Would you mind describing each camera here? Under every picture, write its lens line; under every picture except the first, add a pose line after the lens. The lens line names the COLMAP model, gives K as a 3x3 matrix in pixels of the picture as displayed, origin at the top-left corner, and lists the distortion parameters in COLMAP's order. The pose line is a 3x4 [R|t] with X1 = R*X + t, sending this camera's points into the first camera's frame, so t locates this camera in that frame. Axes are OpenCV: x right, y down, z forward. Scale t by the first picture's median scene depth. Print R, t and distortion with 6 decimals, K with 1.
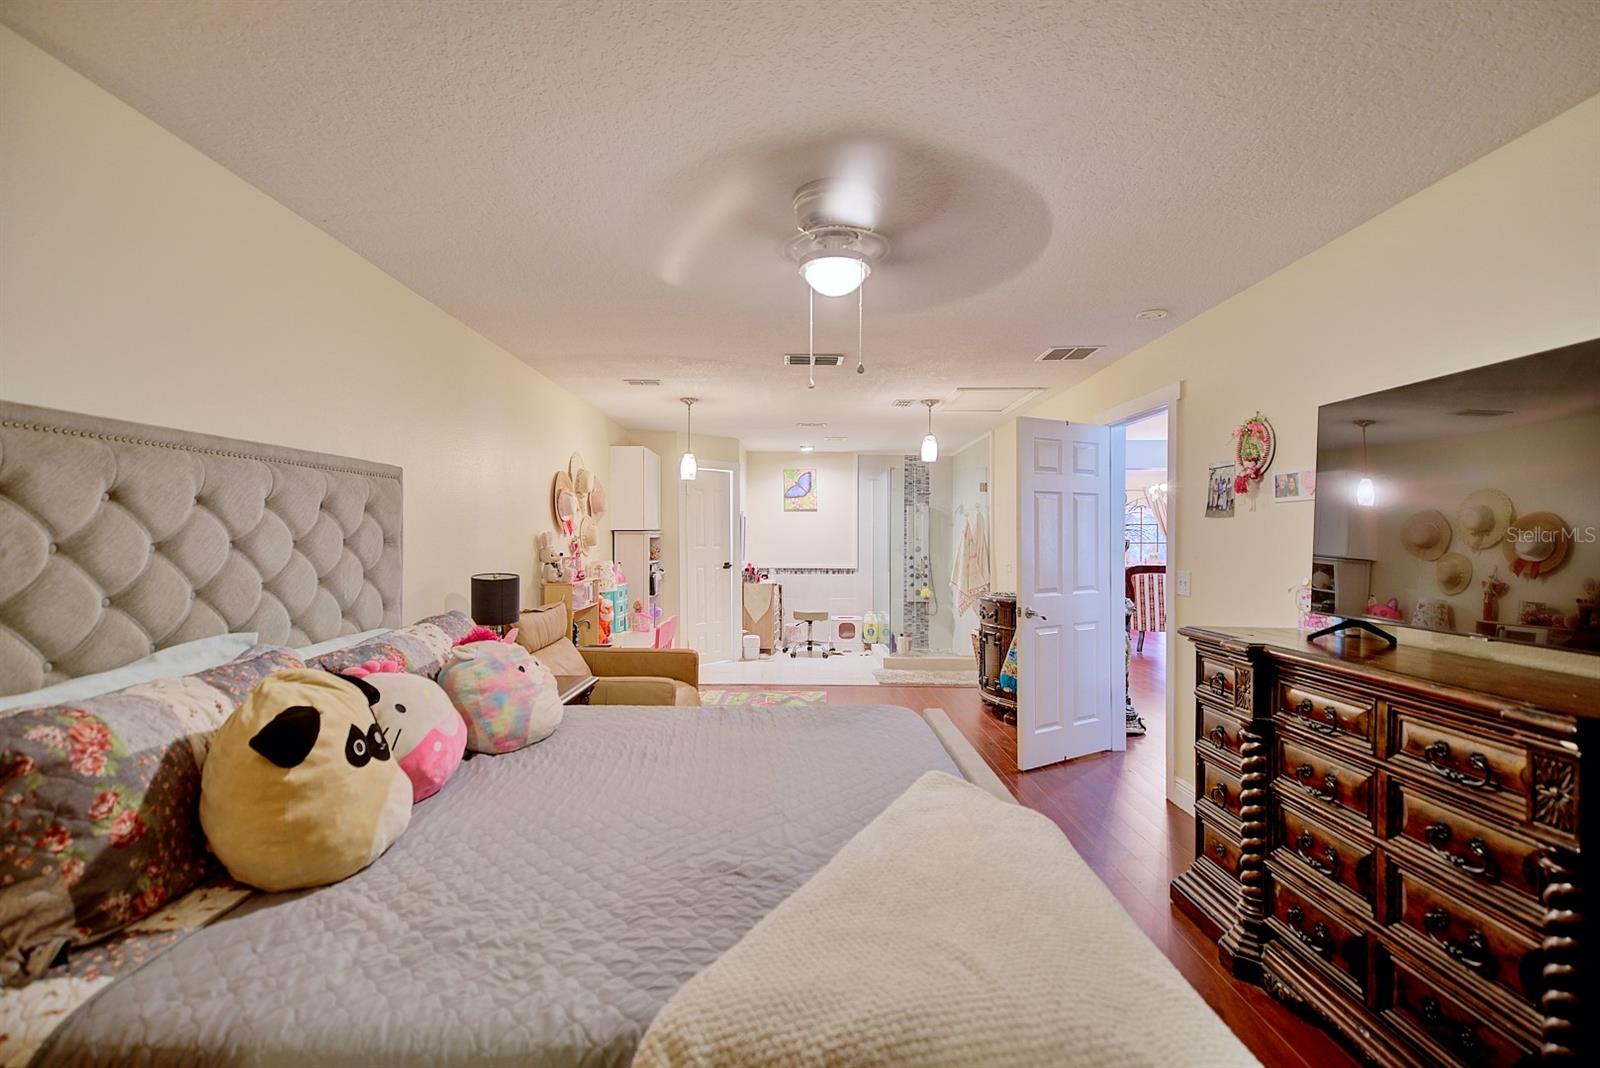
lens RADIAL K [[741.7, 0, 800.0], [0, 741.7, 534.0], [0, 0, 1]] dist [0.003080, -0.000129]
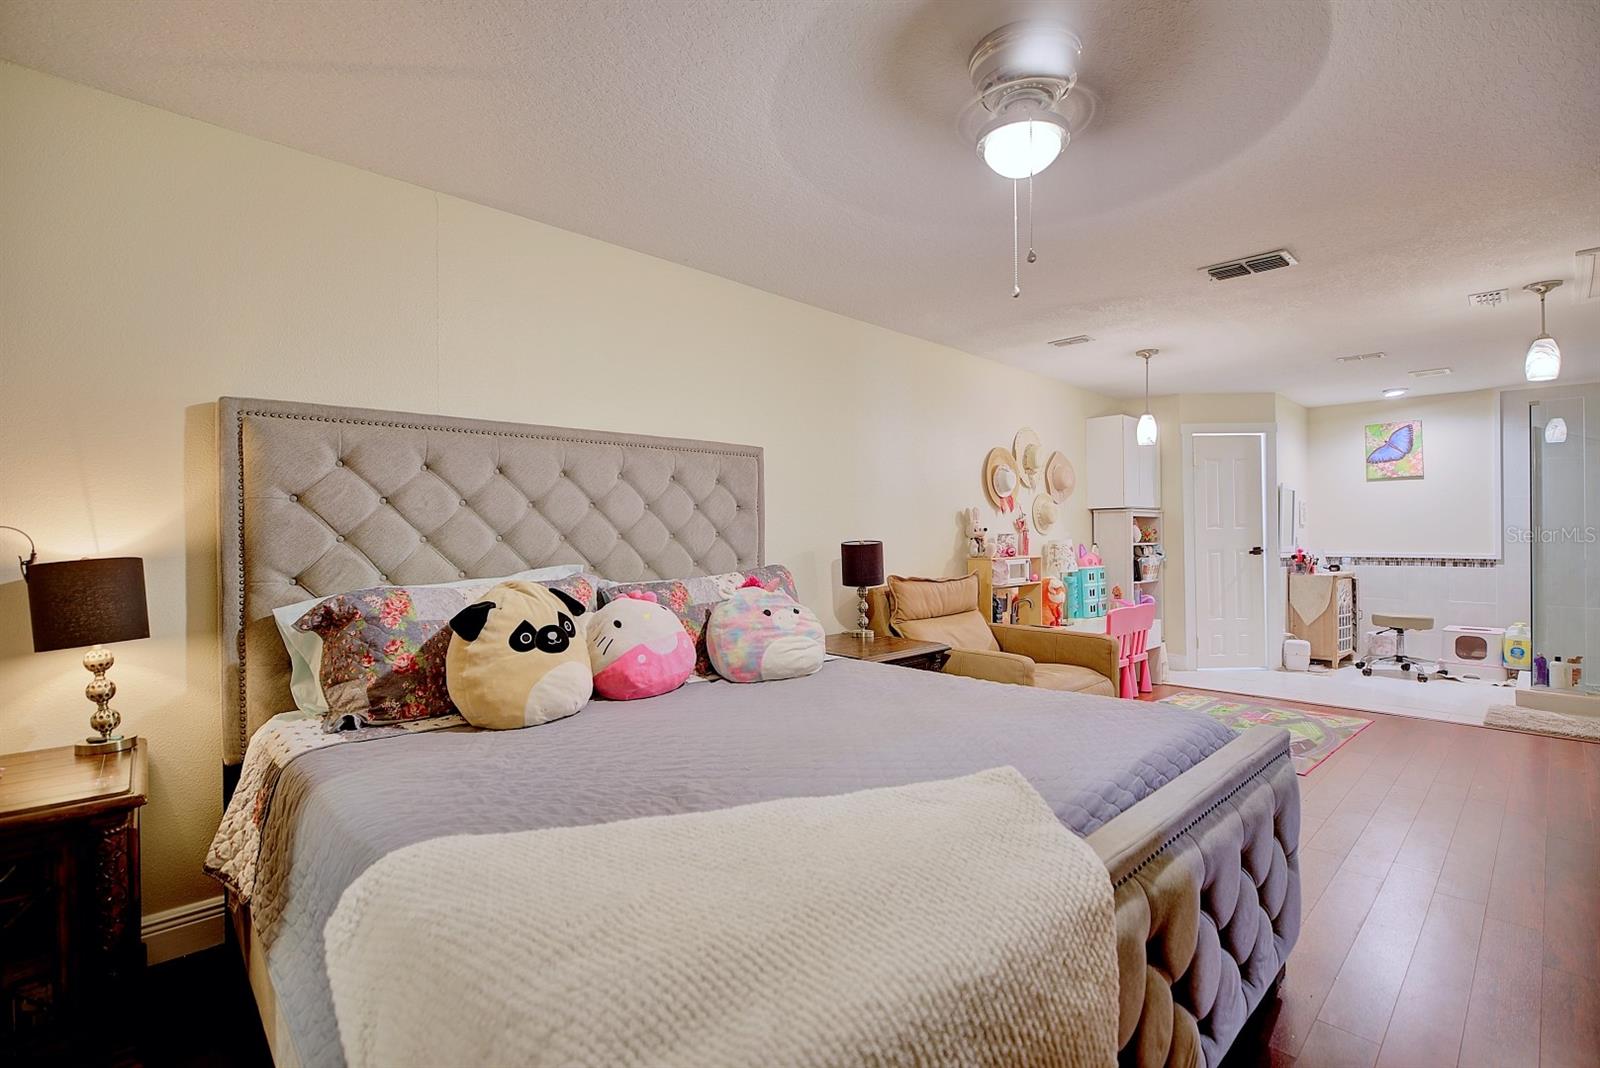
lens RADIAL K [[736.8, 0, 798.8], [0, 736.8, 537.3], [0, 0, 1]] dist [-0.003246, -0.000264]
pose [[0.692886, -0.006925, -0.721014, 0.282620], [0.012112, 0.999925, 0.002036, 0.042030], [0.720945, -0.010143, 0.692918, 0.168563]]
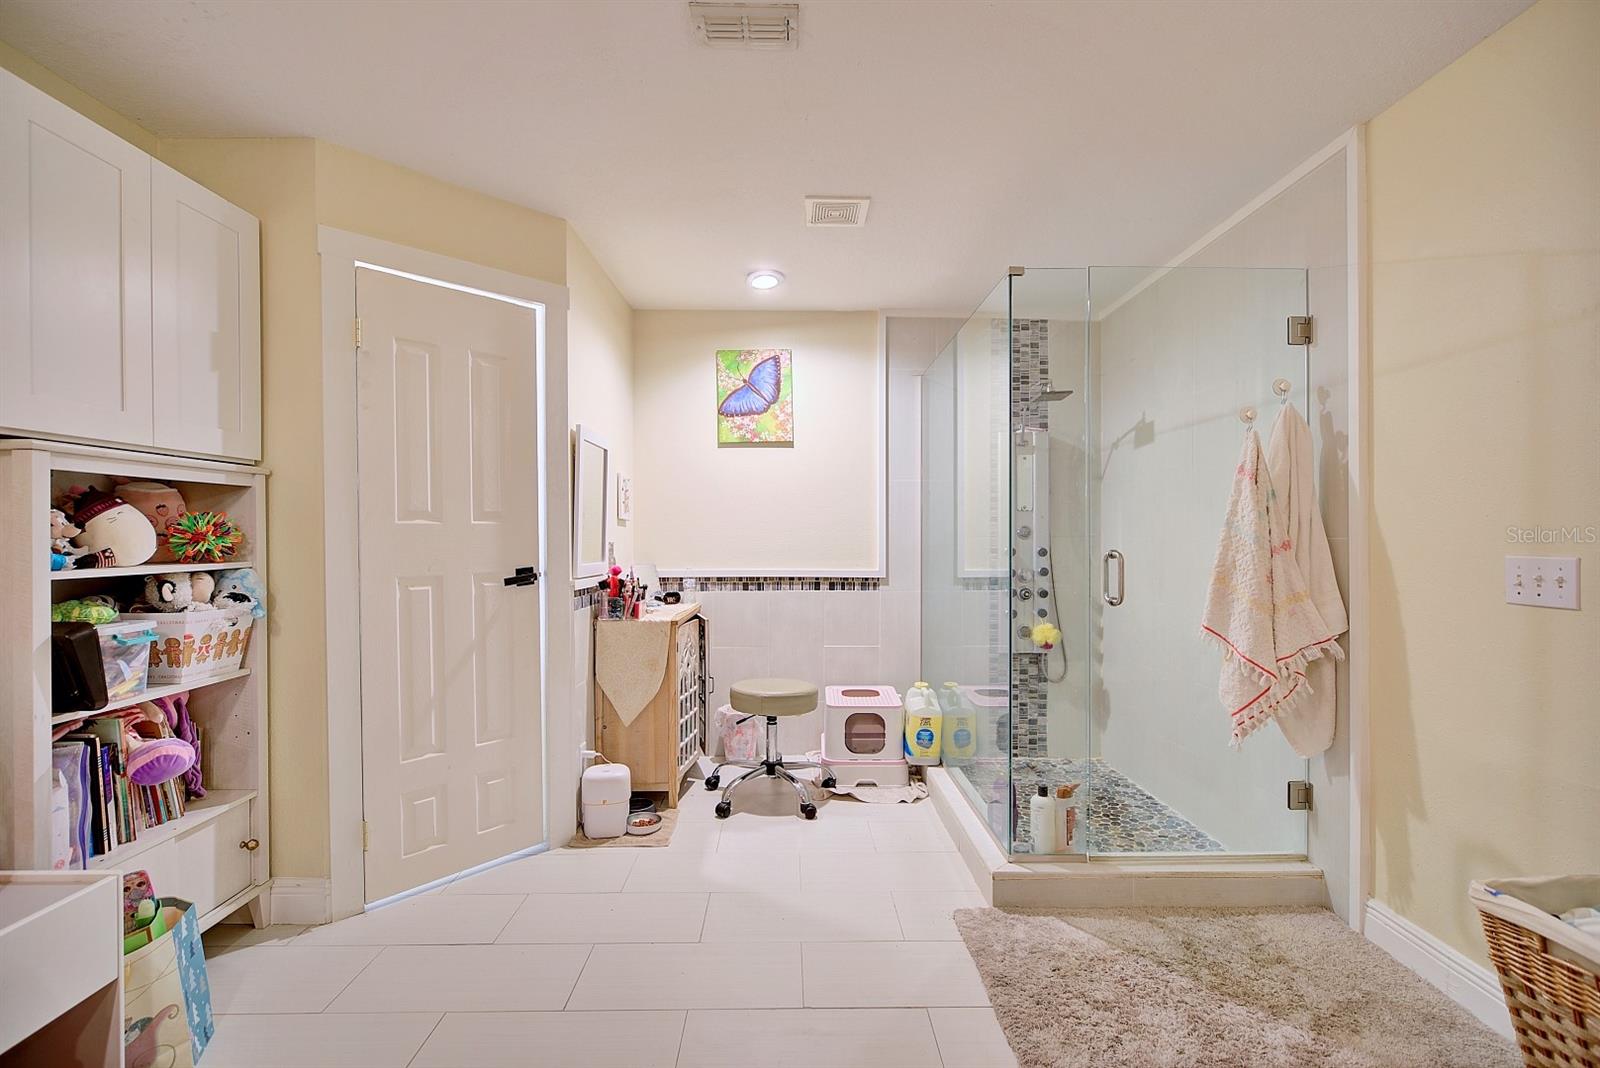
lens RADIAL K [[736.8, 0, 798.8], [0, 736.8, 537.3], [0, 0, 1]] dist [-0.003246, -0.000264]
pose [[0.999993, -0.003418, 0.001284, 0.061566], [0.003405, 0.999943, 0.010167, 0.044154], [-0.001318, -0.010162, 0.999947, 1.371656]]
